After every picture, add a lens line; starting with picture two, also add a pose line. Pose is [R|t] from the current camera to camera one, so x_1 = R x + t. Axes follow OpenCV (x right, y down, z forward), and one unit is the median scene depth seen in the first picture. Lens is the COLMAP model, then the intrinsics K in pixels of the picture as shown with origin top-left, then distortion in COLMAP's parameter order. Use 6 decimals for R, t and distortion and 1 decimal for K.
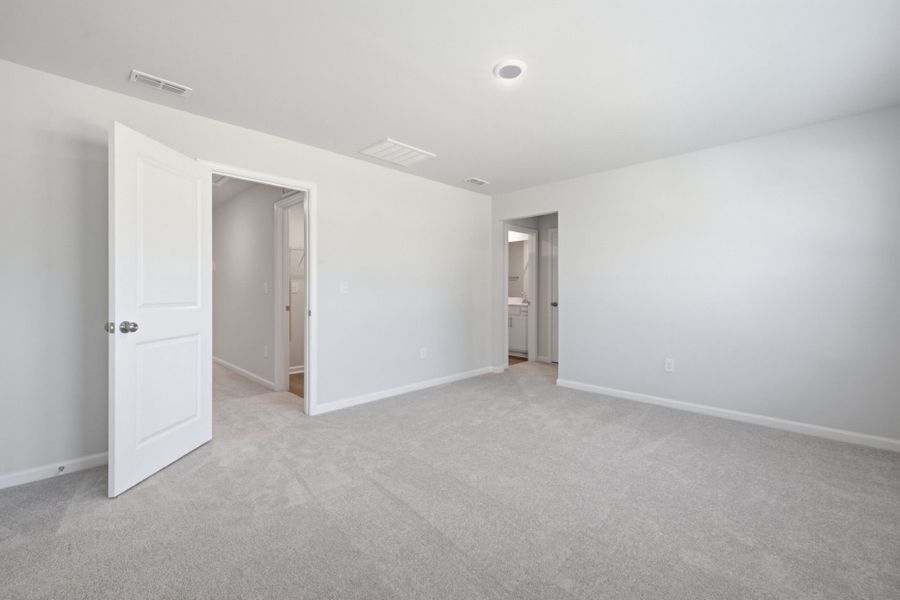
lens RADIAL K [[379.7, 0, 444.1], [0, 379.7, 289.9], [0, 0, 1]] dist [0.005073, -0.000009]
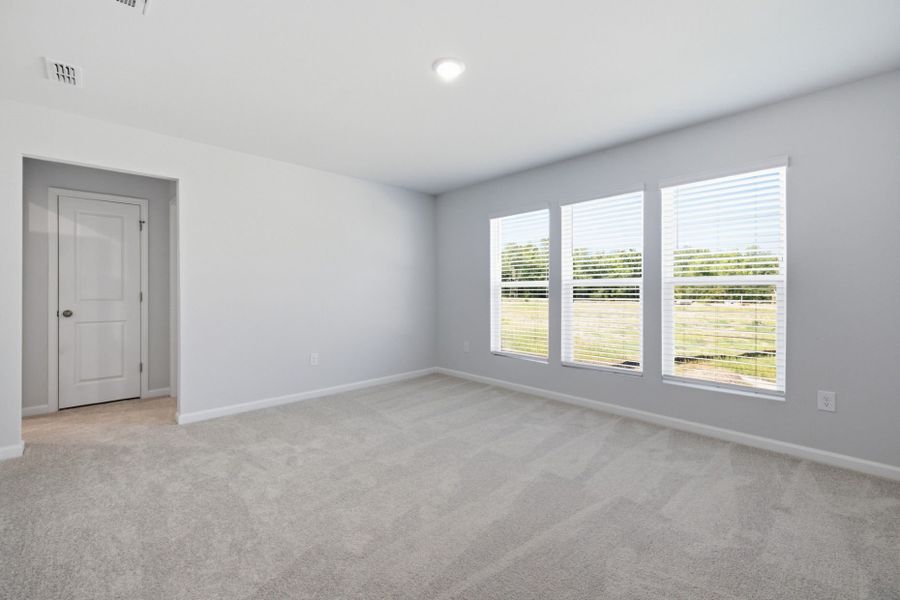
lens RADIAL K [[379.7, 0, 444.1], [0, 379.7, 289.9], [0, 0, 1]] dist [0.005073, -0.000009]
pose [[0.024579, 0.003491, 0.999692, -0.405068], [0.001266, 0.999993, -0.003523, 0.002765], [-0.999697, 0.001352, 0.024574, 0.496319]]
